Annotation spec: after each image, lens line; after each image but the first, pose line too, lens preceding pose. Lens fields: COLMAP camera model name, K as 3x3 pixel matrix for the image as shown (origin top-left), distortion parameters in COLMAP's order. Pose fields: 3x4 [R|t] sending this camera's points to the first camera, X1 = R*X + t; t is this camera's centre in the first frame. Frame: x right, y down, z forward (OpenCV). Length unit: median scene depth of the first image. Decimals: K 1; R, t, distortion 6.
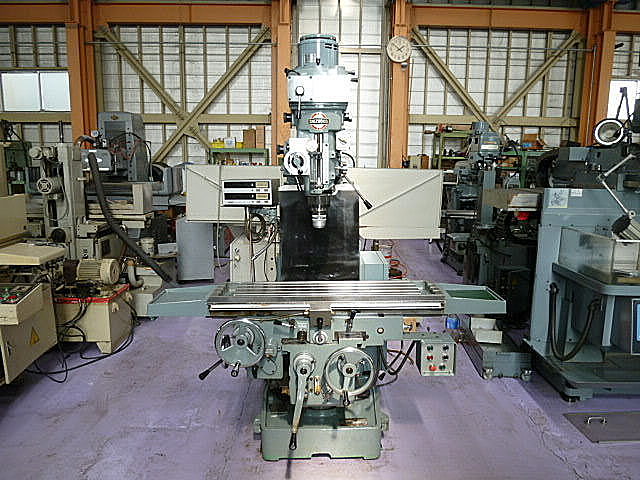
lens RADIAL K [[482.4, 0, 323.7], [0, 482.4, 241.5], [0, 0, 1]] dist [-0.023804, -0.002121]
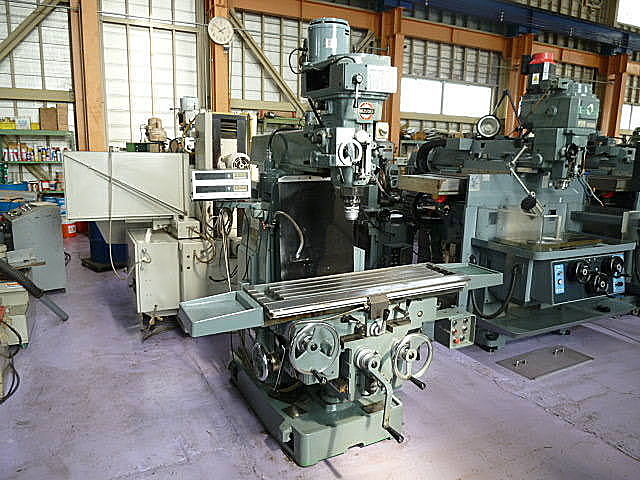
lens RADIAL K [[482.4, 0, 323.7], [0, 482.4, 241.5], [0, 0, 1]] dist [-0.023804, -0.002121]
pose [[0.892838, -0.078033, 0.443566, -0.110837], [0.063773, 0.996857, 0.047005, -0.007494], [-0.445839, -0.013680, 0.895008, 0.032293]]
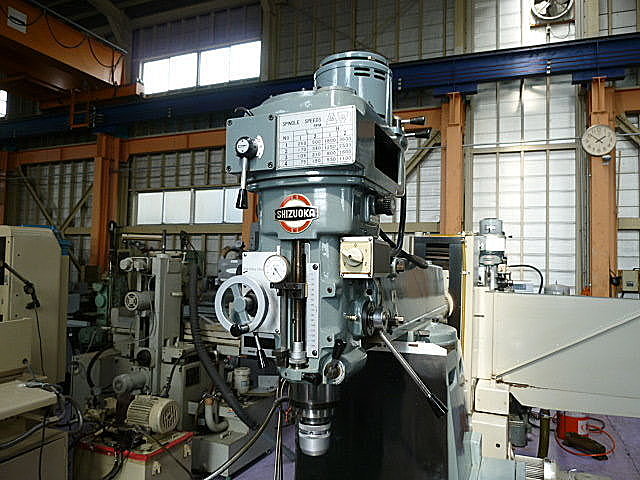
lens RADIAL K [[482.4, 0, 323.7], [0, 482.4, 241.5], [0, 0, 1]] dist [-0.023804, -0.002121]
pose [[0.921888, -0.007510, -0.387383, 0.037321], [-0.079056, 0.975133, -0.207040, -0.027666], [0.379305, 0.221493, 0.898370, 0.126432]]
